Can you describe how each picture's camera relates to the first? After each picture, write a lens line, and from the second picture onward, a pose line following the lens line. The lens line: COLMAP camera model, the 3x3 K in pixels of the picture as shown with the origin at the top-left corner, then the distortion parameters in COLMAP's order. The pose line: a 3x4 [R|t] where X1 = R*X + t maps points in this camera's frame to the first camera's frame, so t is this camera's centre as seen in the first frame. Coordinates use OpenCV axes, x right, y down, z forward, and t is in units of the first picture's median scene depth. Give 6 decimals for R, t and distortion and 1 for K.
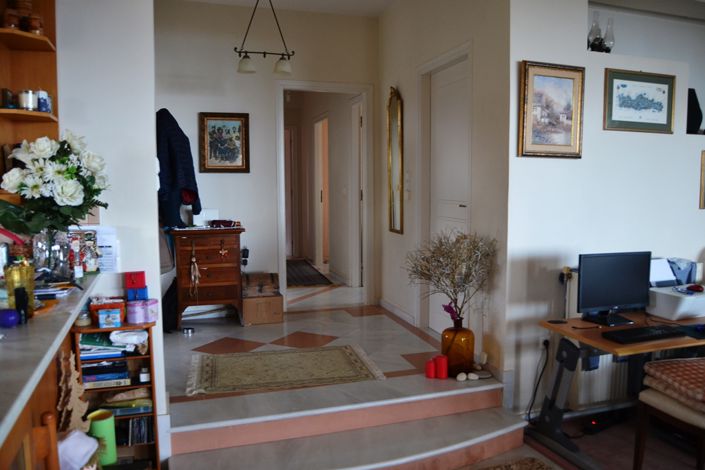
lens RADIAL K [[546.8, 0, 352.5], [0, 546.8, 235.0], [0, 0, 1]] dist [-0.099692, 0.034502]
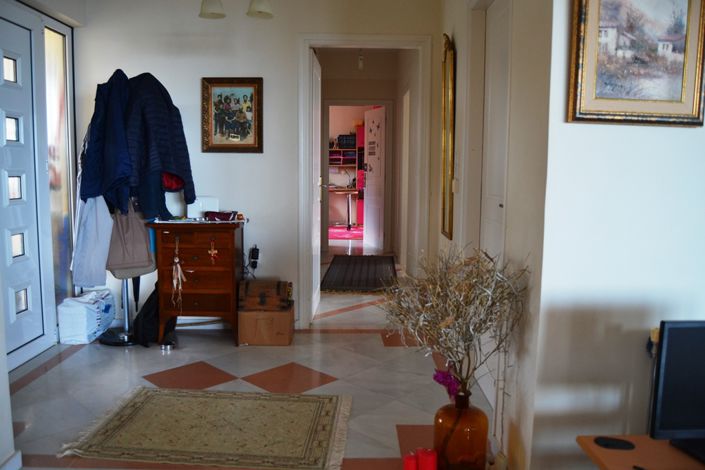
lens RADIAL K [[546.8, 0, 352.5], [0, 546.8, 235.0], [0, 0, 1]] dist [-0.099692, 0.034502]
pose [[0.957764, 0.048402, -0.283452, 0.183818], [-0.040306, 0.998597, 0.034329, -0.029640], [0.284716, -0.021454, 0.958372, 0.300052]]
